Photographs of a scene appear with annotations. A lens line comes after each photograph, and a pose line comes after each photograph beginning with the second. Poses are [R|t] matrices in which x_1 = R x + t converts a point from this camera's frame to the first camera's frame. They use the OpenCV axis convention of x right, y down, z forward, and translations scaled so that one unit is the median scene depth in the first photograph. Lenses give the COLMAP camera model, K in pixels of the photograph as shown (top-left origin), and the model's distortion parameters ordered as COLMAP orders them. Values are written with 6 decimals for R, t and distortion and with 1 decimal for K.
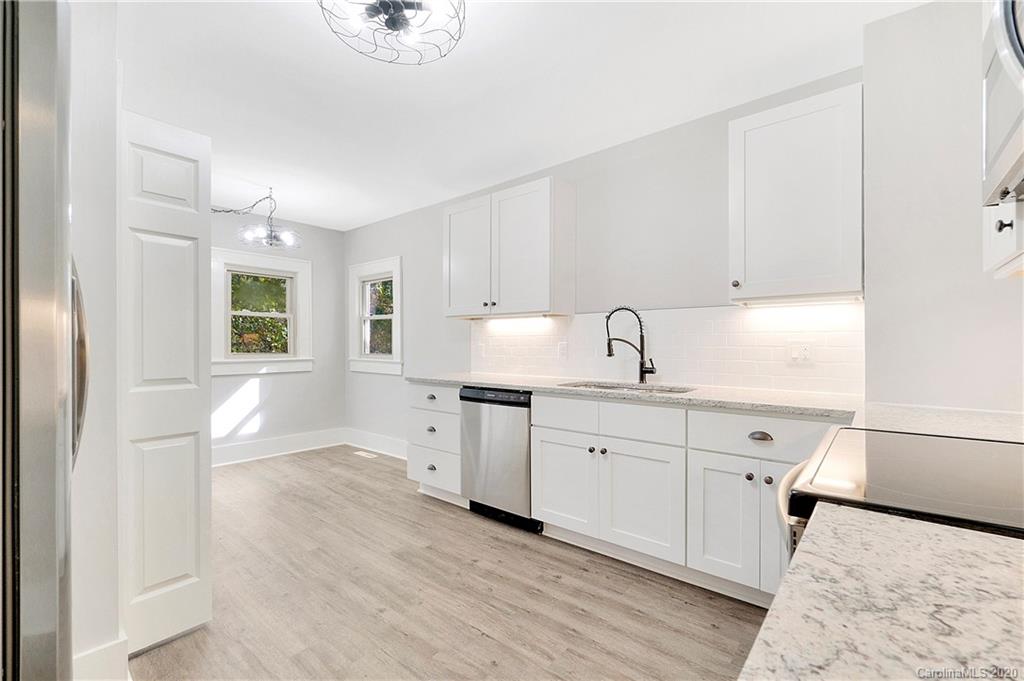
lens RADIAL K [[443.1, 0, 512.0], [0, 443.1, 340.5], [0, 0, 1]] dist [-0.001948, -0.000059]
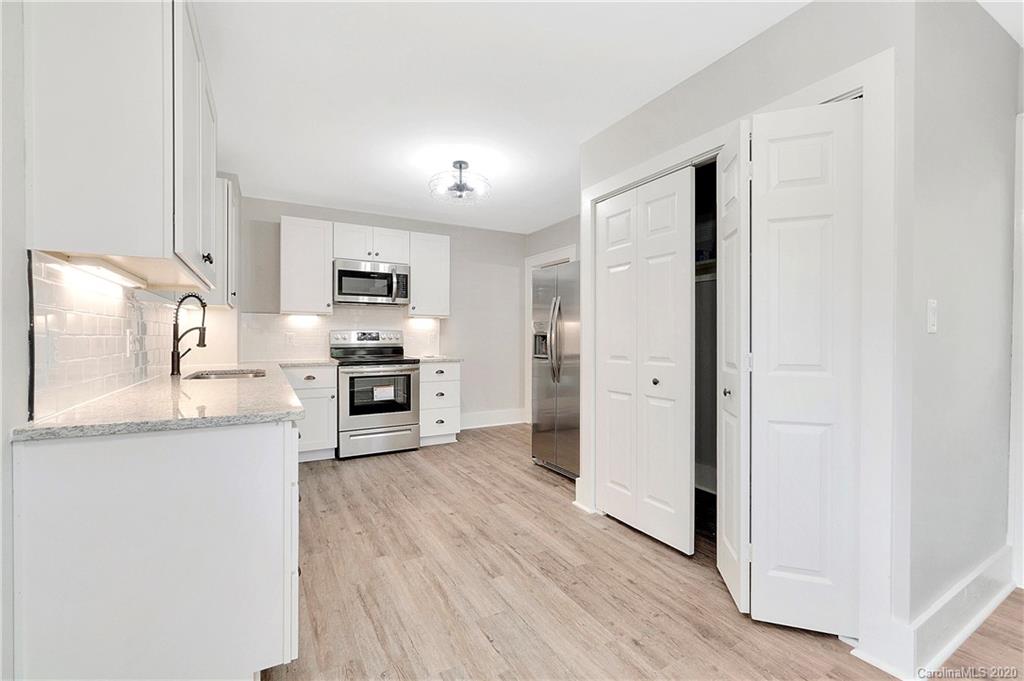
lens RADIAL K [[436.1, 0, 513.9], [0, 436.1, 342.5], [0, 0, 1]] dist [-0.000647, 0.000352]
pose [[-0.940261, -0.004015, 0.340430, -0.904145], [-0.001504, 0.999970, 0.007638, 0.021478], [-0.340450, 0.006670, -0.940239, 2.109078]]
